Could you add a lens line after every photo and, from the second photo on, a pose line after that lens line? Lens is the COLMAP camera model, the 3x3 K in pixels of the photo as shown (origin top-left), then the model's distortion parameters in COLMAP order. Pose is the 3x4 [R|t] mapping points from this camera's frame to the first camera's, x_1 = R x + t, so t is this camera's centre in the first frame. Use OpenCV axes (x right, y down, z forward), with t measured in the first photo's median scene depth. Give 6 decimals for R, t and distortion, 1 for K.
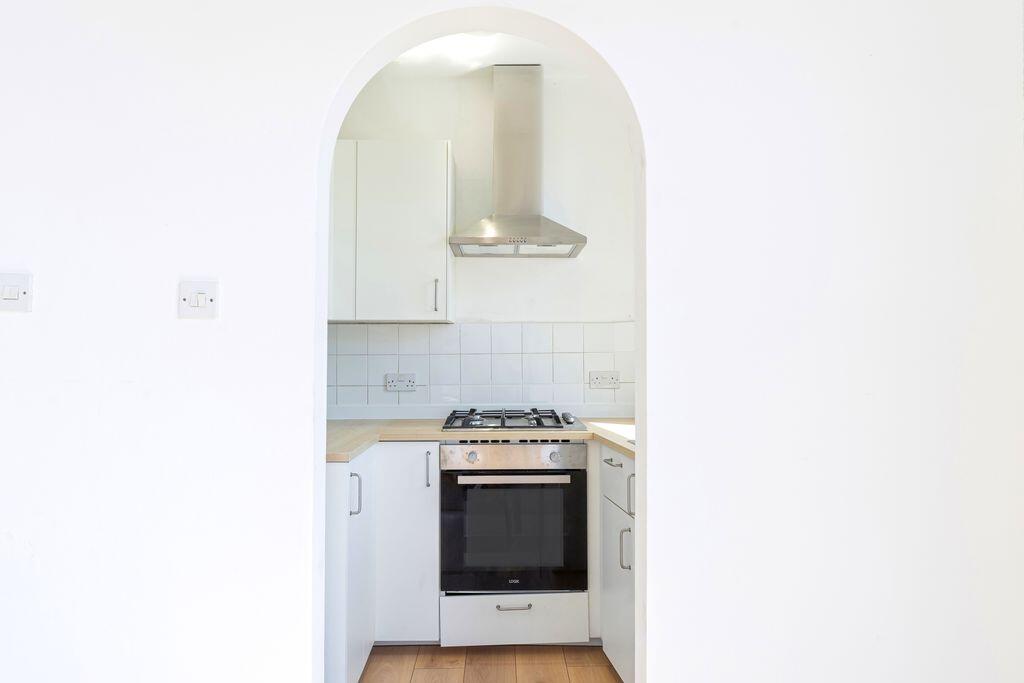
lens RADIAL K [[710.7, 0, 511.2], [0, 710.7, 343.5], [0, 0, 1]] dist [0.004020, 0.000002]
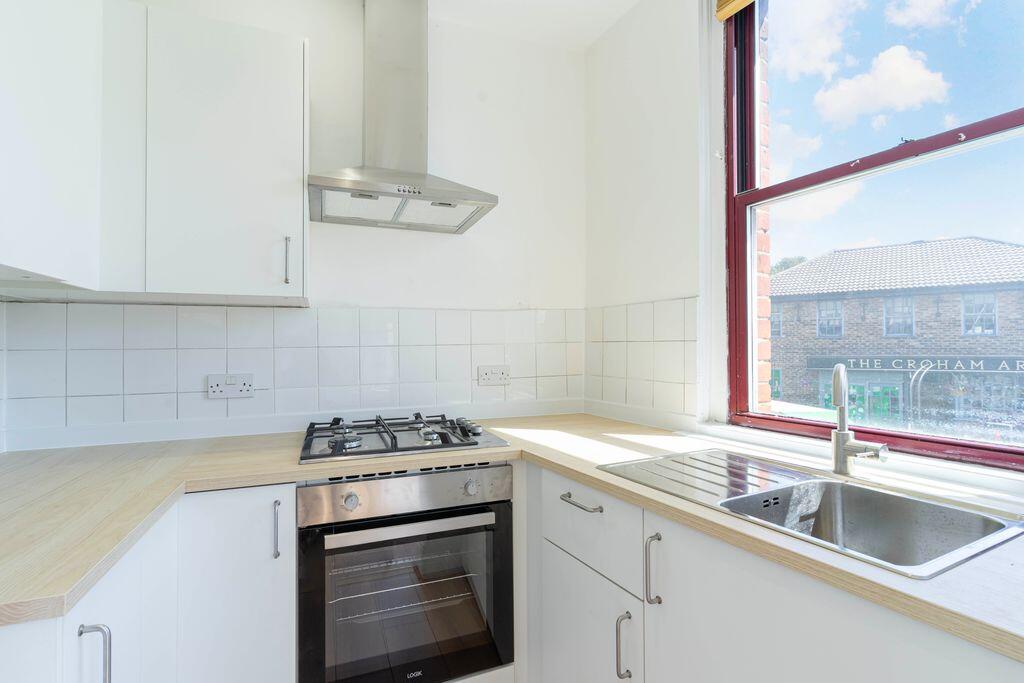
lens RADIAL K [[495.4, 0, 515.8], [0, 495.4, 344.4], [0, 0, 1]] dist [0.001745, 0.000082]
pose [[0.938193, -0.003468, 0.346094, -0.064259], [0.002525, 0.999992, 0.003174, 0.012298], [-0.346103, -0.002104, 0.938194, 0.479022]]
